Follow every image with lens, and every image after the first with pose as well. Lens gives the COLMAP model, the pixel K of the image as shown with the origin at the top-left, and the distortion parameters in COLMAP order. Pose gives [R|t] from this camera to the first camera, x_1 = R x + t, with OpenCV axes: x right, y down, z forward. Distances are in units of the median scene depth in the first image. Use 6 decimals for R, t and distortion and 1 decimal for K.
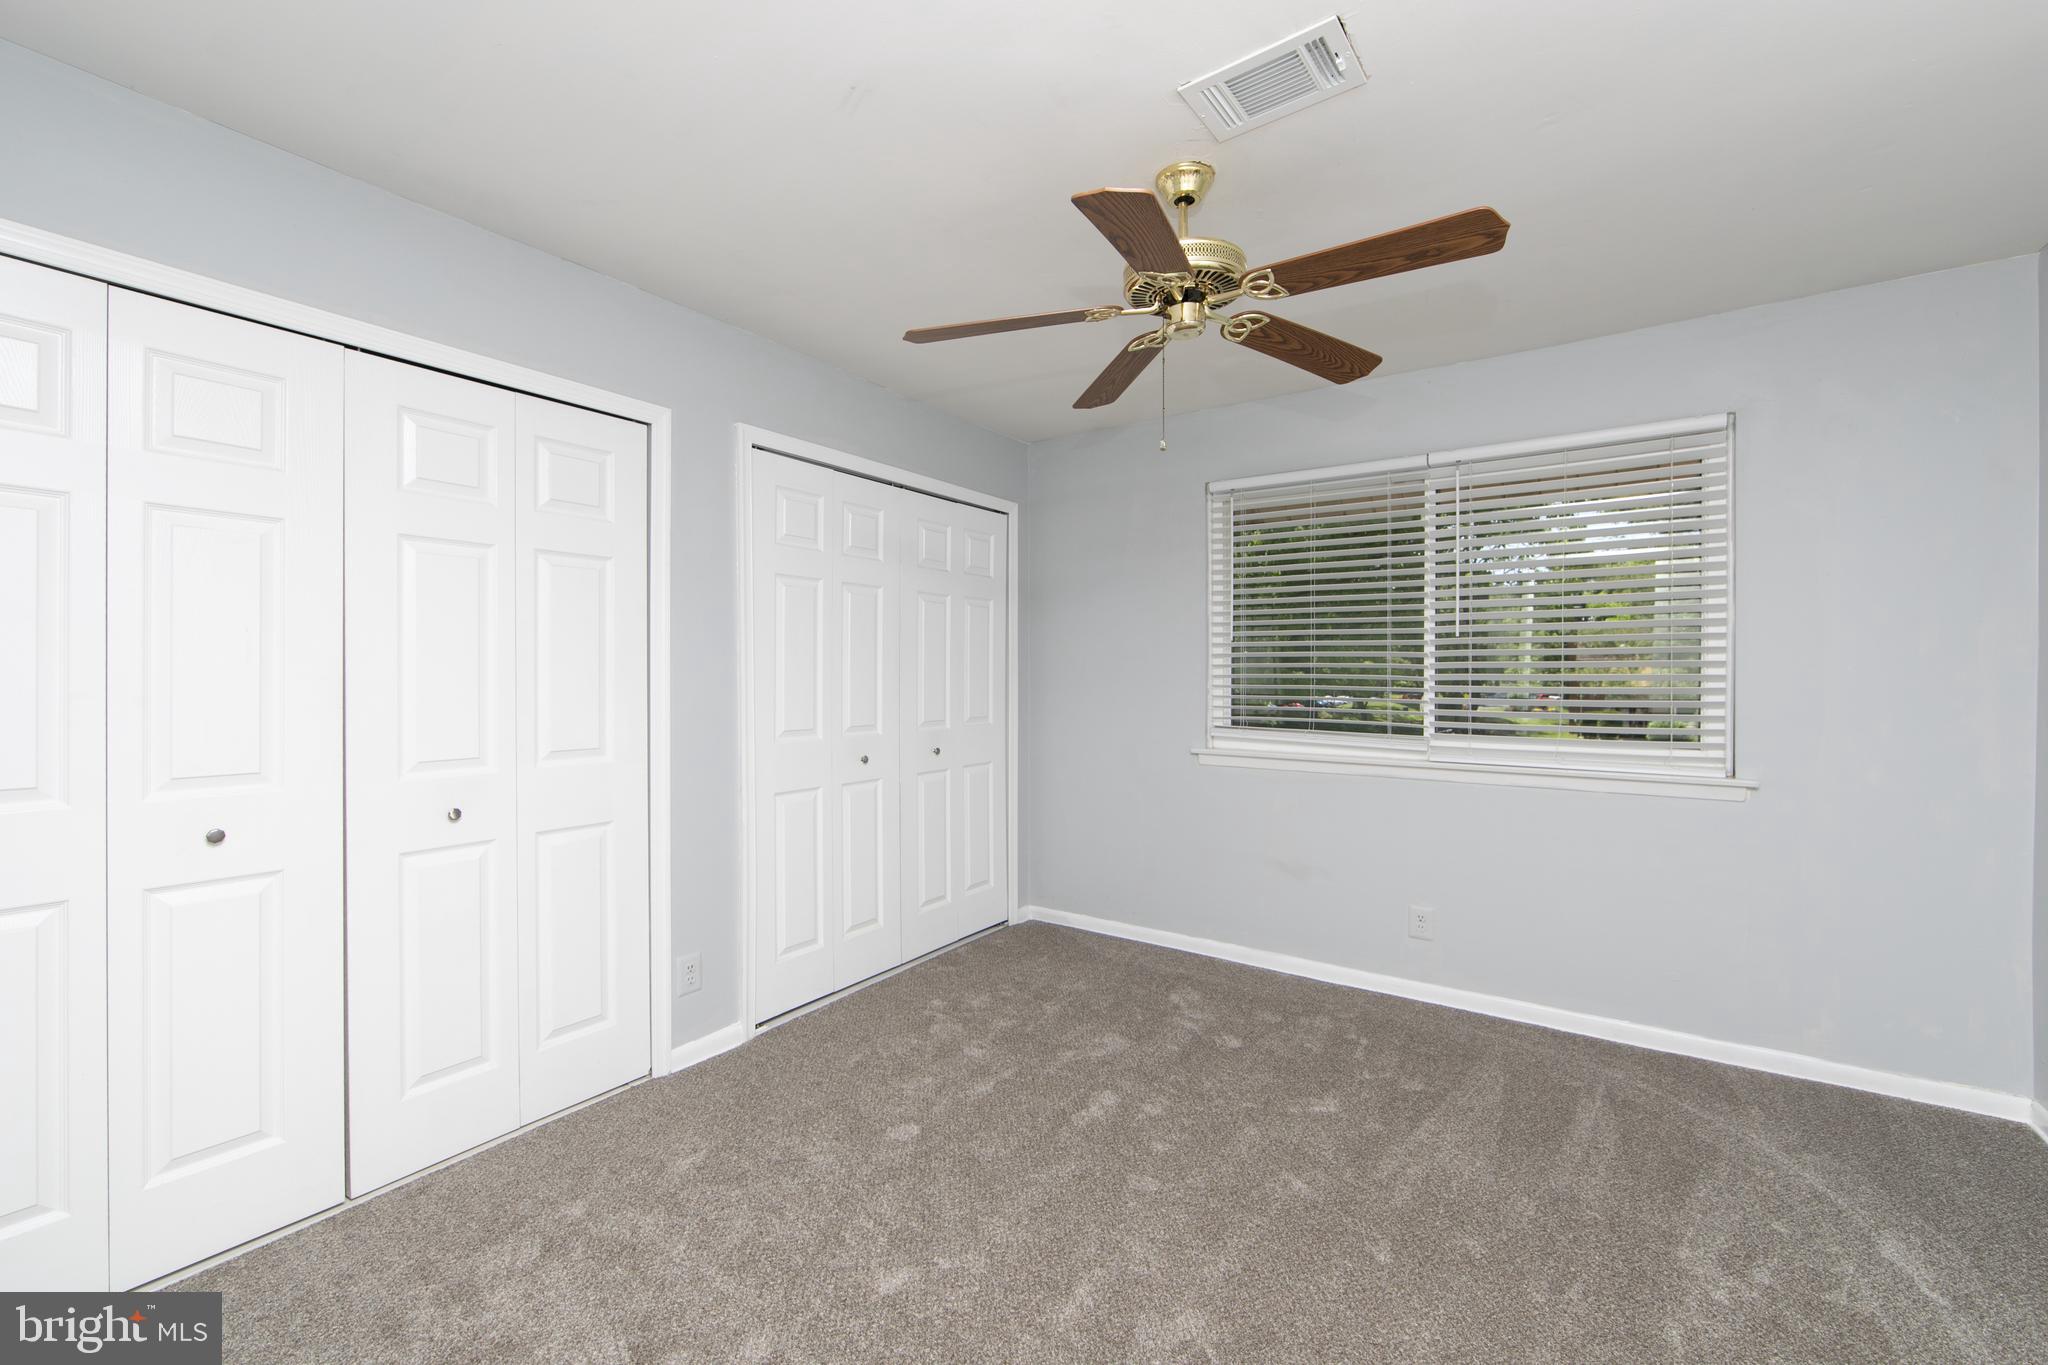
lens RADIAL K [[819.7, 0, 1030.5], [0, 819.7, 680.1], [0, 0, 1]] dist [-0.002322, -0.000197]
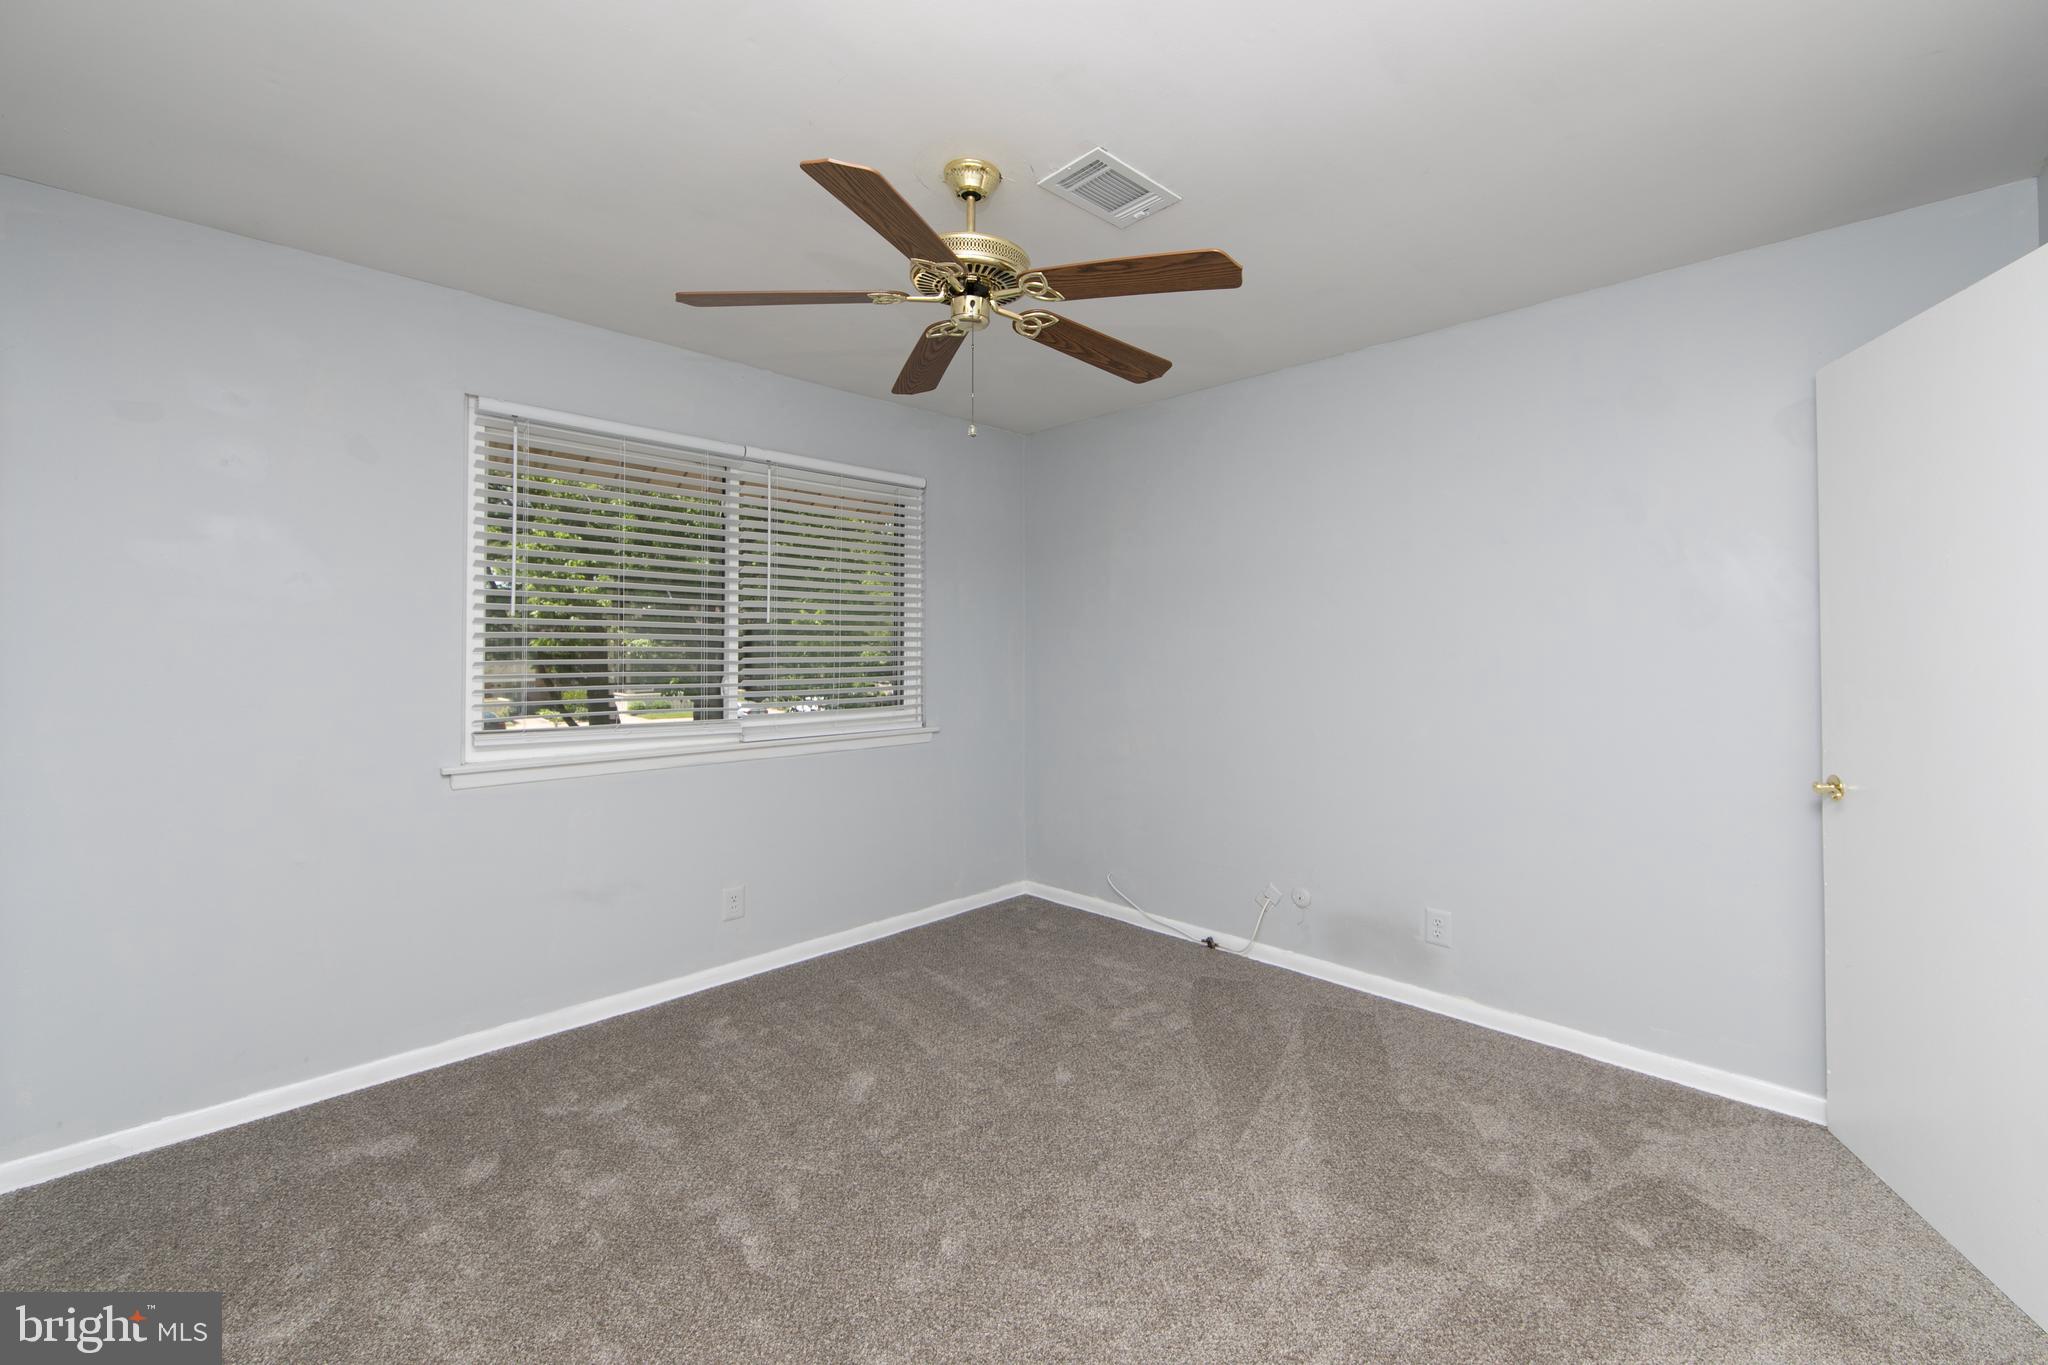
lens RADIAL K [[839.0, 0, 1041.4], [0, 839.0, 642.0], [0, 0, 1]] dist [-0.001242, -0.000237]
pose [[0.170043, 0.008640, 0.985399, -0.530163], [0.012358, 0.999864, -0.010899, -0.012416], [-0.985359, 0.014031, 0.169913, 0.483668]]
